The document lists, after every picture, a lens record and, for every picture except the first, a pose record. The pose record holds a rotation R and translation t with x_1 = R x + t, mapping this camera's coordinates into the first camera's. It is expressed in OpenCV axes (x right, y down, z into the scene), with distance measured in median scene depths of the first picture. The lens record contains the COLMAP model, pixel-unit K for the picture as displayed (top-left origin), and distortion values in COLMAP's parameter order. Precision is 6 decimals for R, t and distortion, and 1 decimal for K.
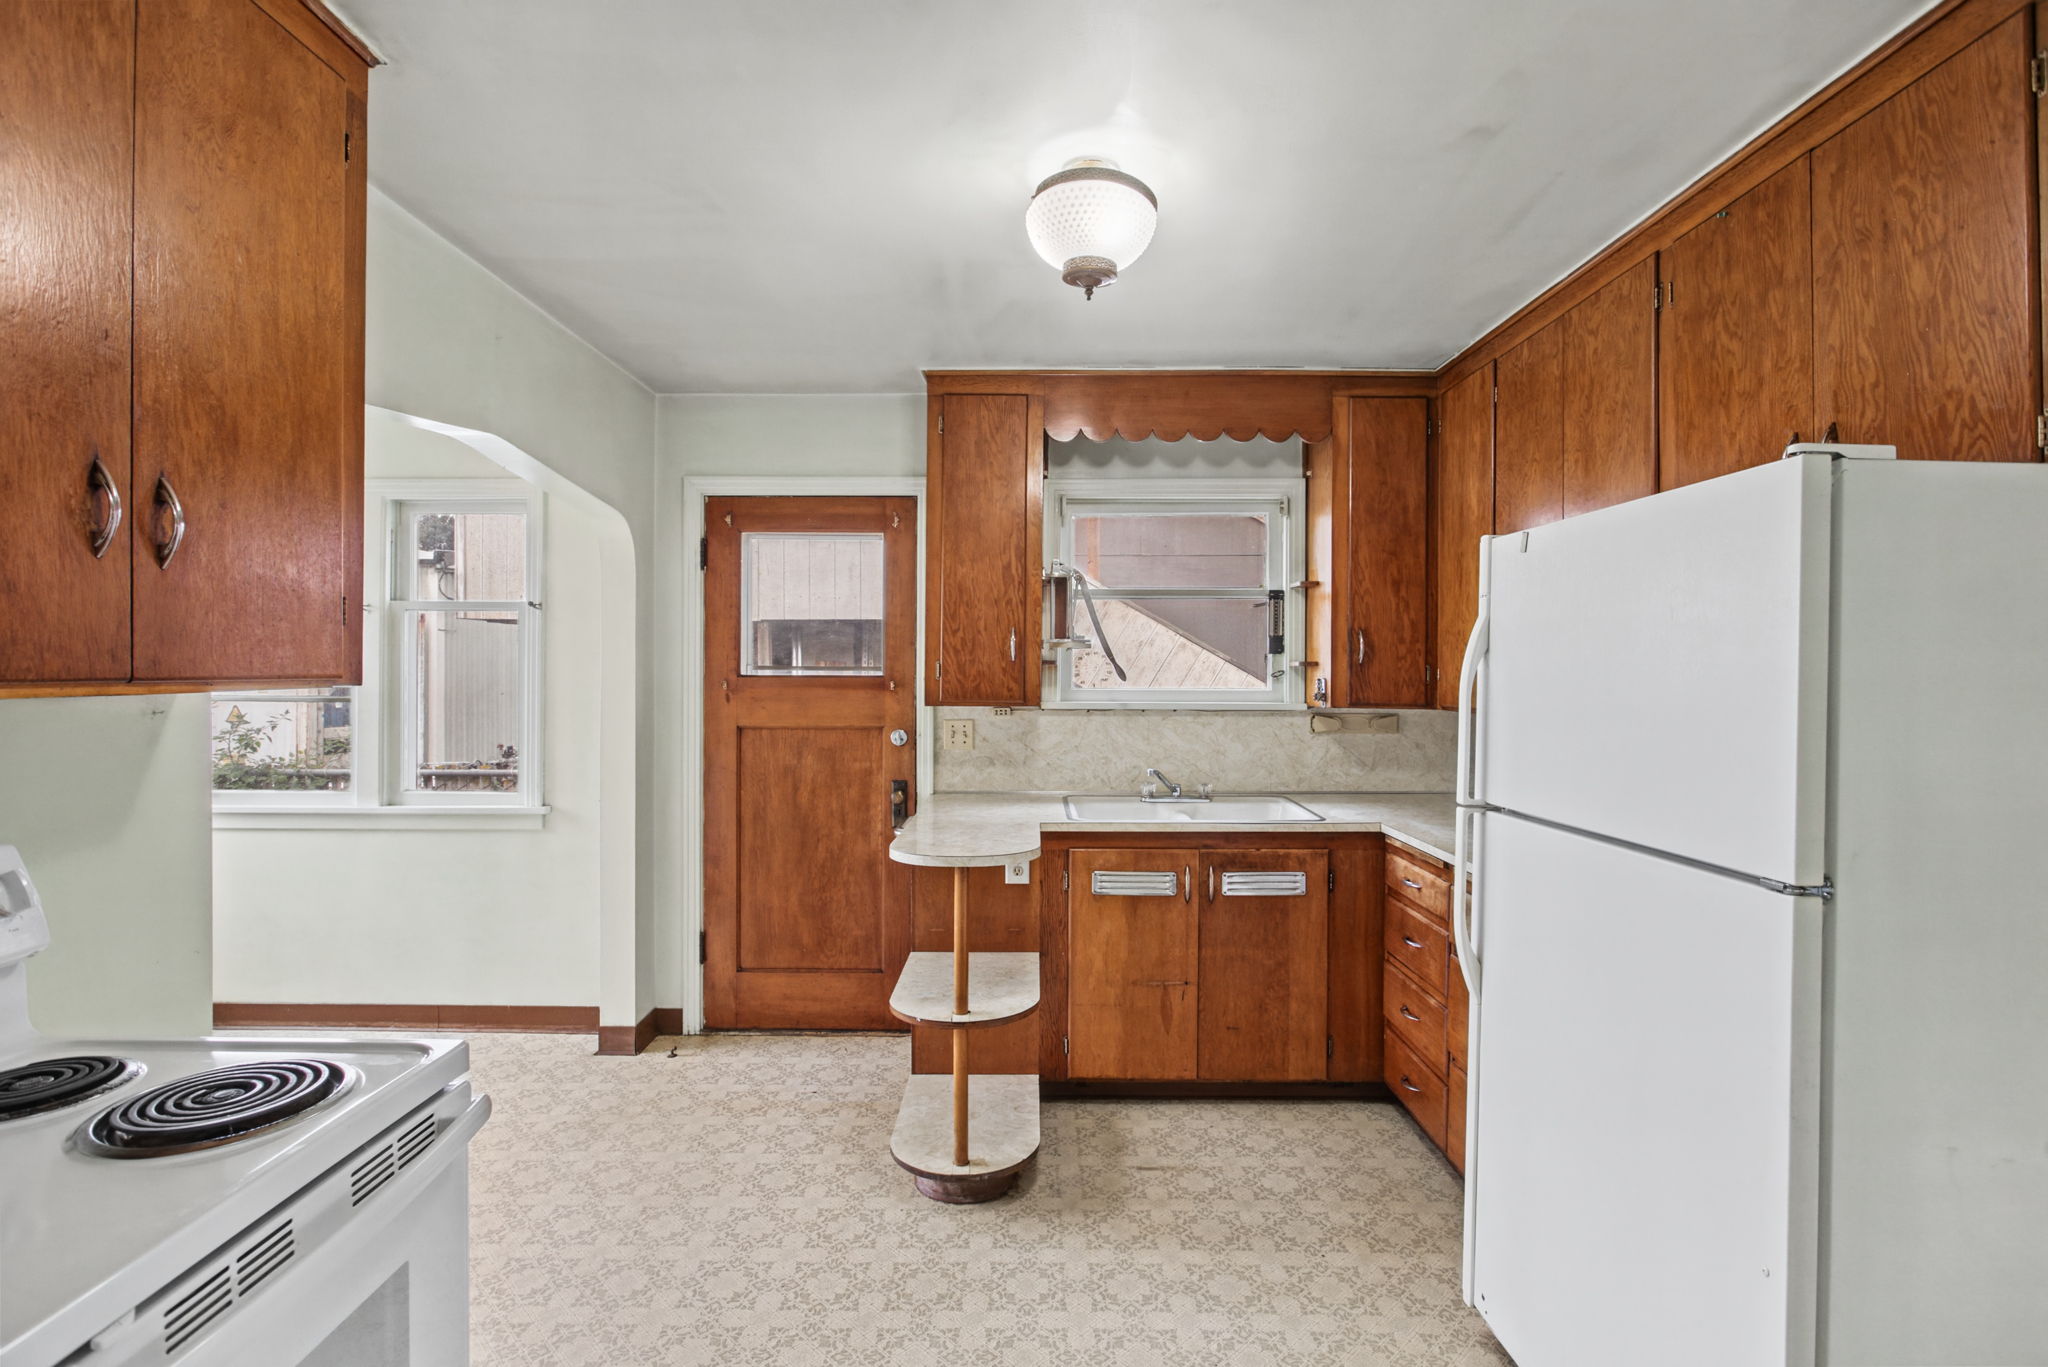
lens RADIAL K [[962.7, 0, 1014.8], [0, 962.7, 676.5], [0, 0, 1]] dist [-0.012753, 0.000711]
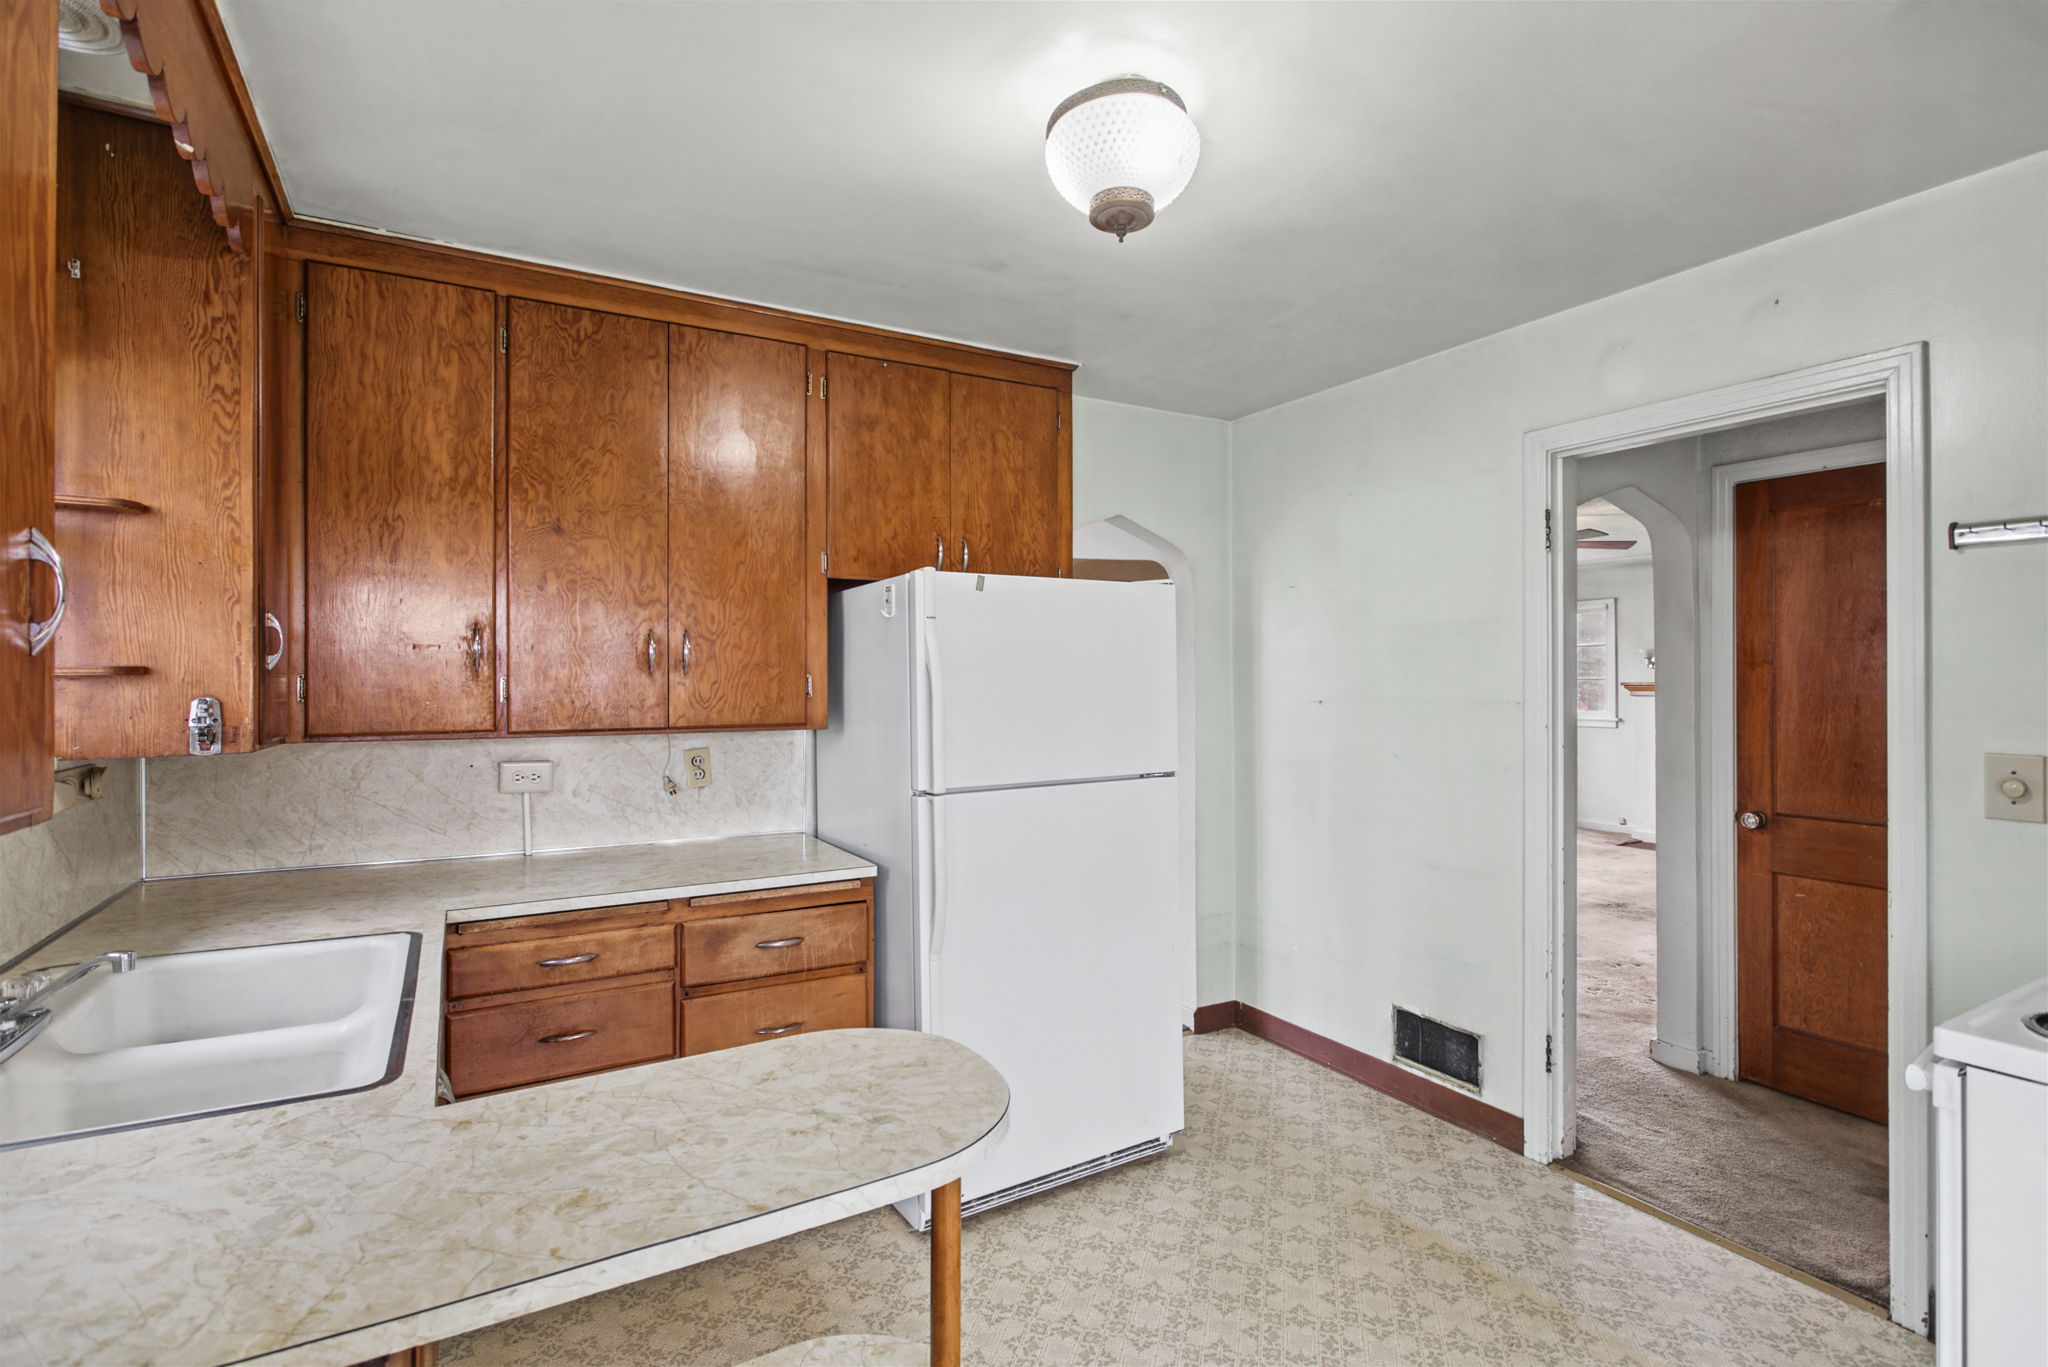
lens RADIAL K [[963.7, 0, 1024.9], [0, 963.7, 674.0], [0, 0, 1]] dist [-0.010534, 0.002185]
pose [[-0.509734, 0.001041, 0.860331, -0.398703], [0.009870, 0.999941, 0.004638, -0.012291], [-0.860275, 0.010856, -0.509714, 0.999717]]
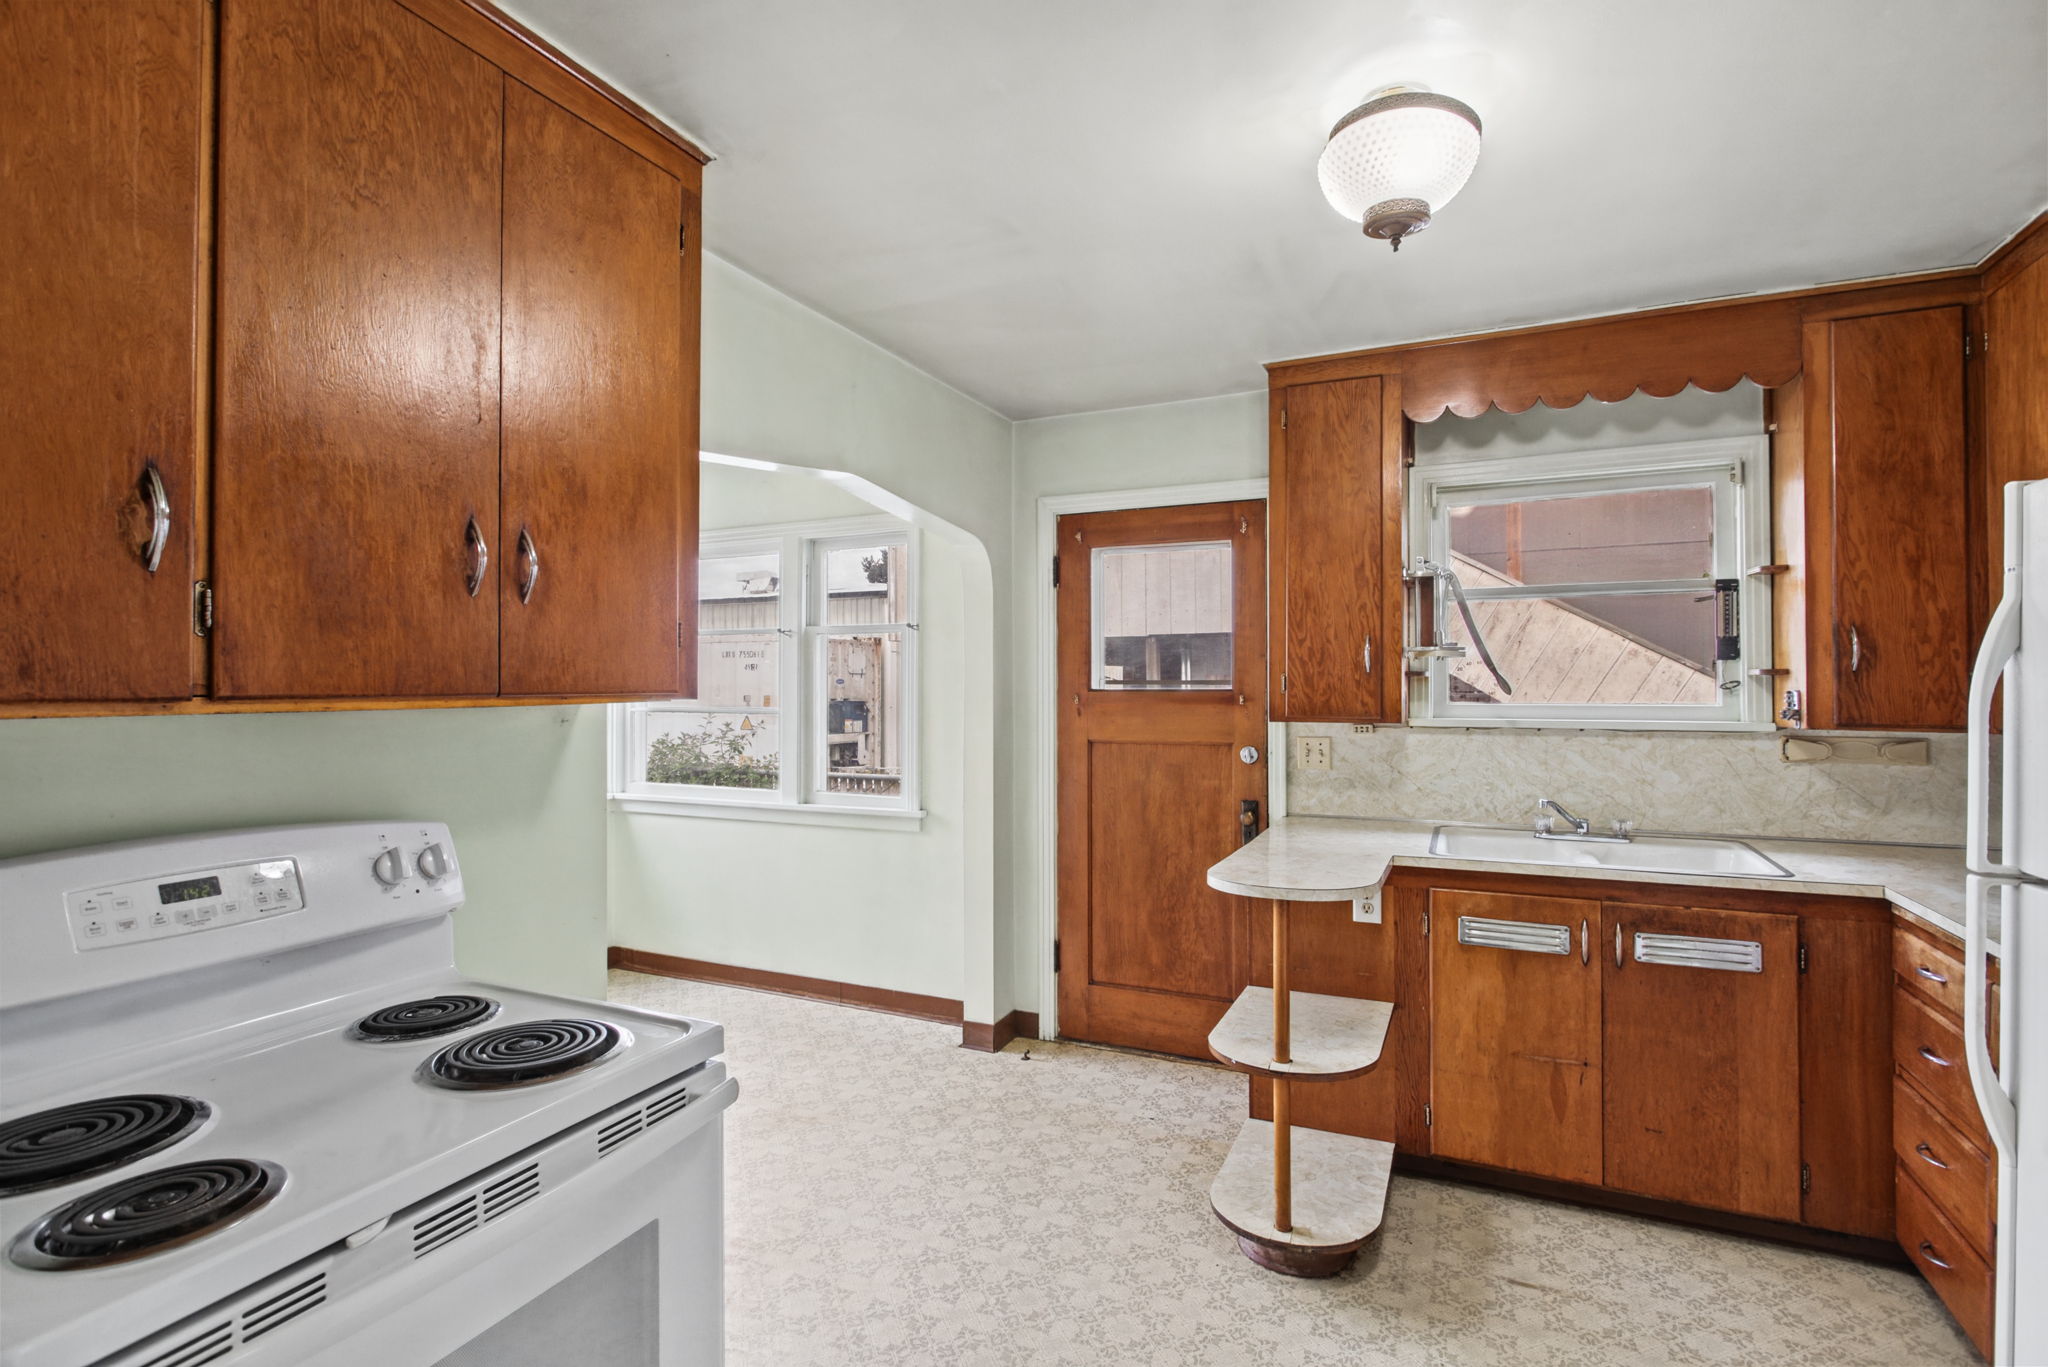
lens RADIAL K [[963.7, 0, 1024.9], [0, 963.7, 674.0], [0, 0, 1]] dist [-0.010534, 0.002185]
pose [[0.911907, -0.010341, -0.410266, 0.077020], [0.002939, 0.999821, -0.018667, 0.001209], [0.410385, 0.015817, 0.911775, 0.052991]]
